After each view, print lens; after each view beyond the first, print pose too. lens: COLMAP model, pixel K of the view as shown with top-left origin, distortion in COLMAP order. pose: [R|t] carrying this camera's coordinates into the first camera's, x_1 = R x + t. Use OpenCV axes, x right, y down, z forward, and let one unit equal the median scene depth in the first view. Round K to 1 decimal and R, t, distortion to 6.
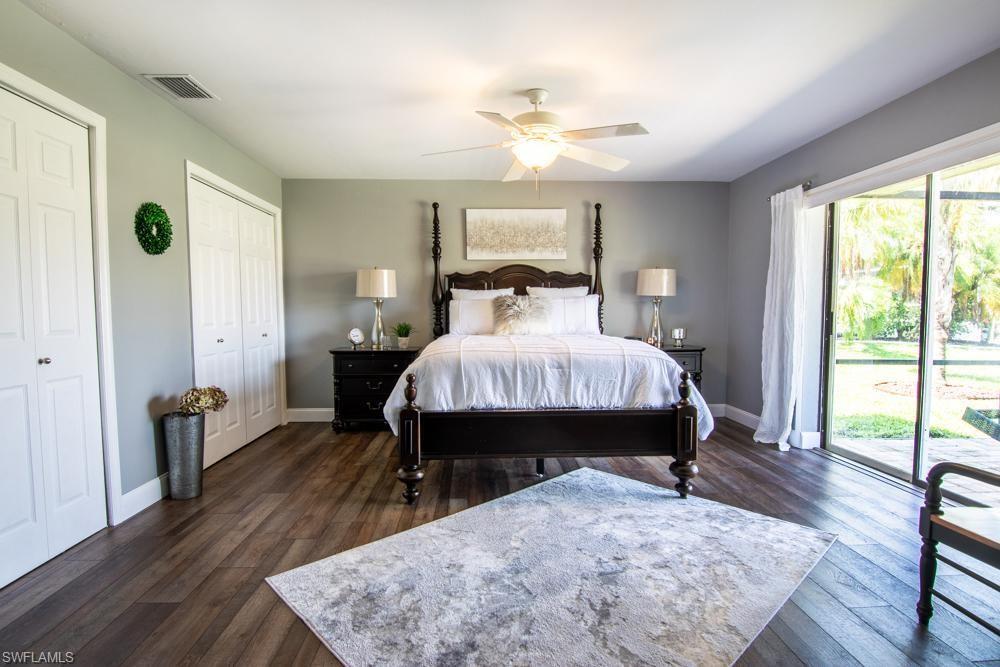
lens RADIAL K [[511.6, 0, 496.0], [0, 511.6, 337.5], [0, 0, 1]] dist [-0.003359, -0.014645]
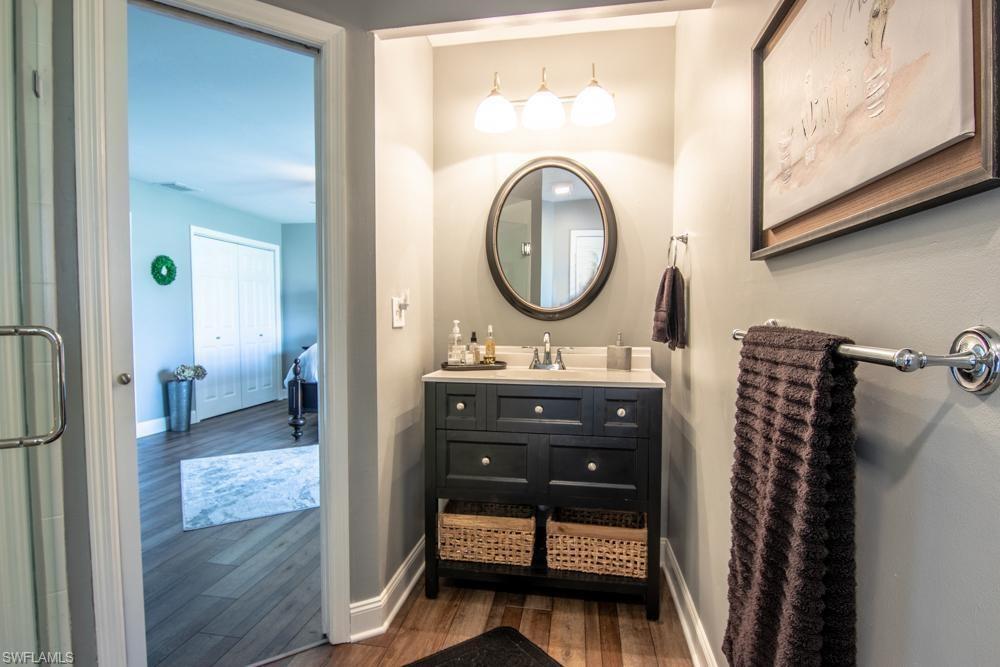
lens RADIAL K [[511.6, 0, 496.0], [0, 511.6, 337.5], [0, 0, 1]] dist [-0.003359, -0.014645]
pose [[0.981745, 0.013477, -0.189725, 0.728470], [-0.015711, 0.999824, -0.010276, 0.010281], [0.189553, 0.013069, 0.981784, -0.448011]]
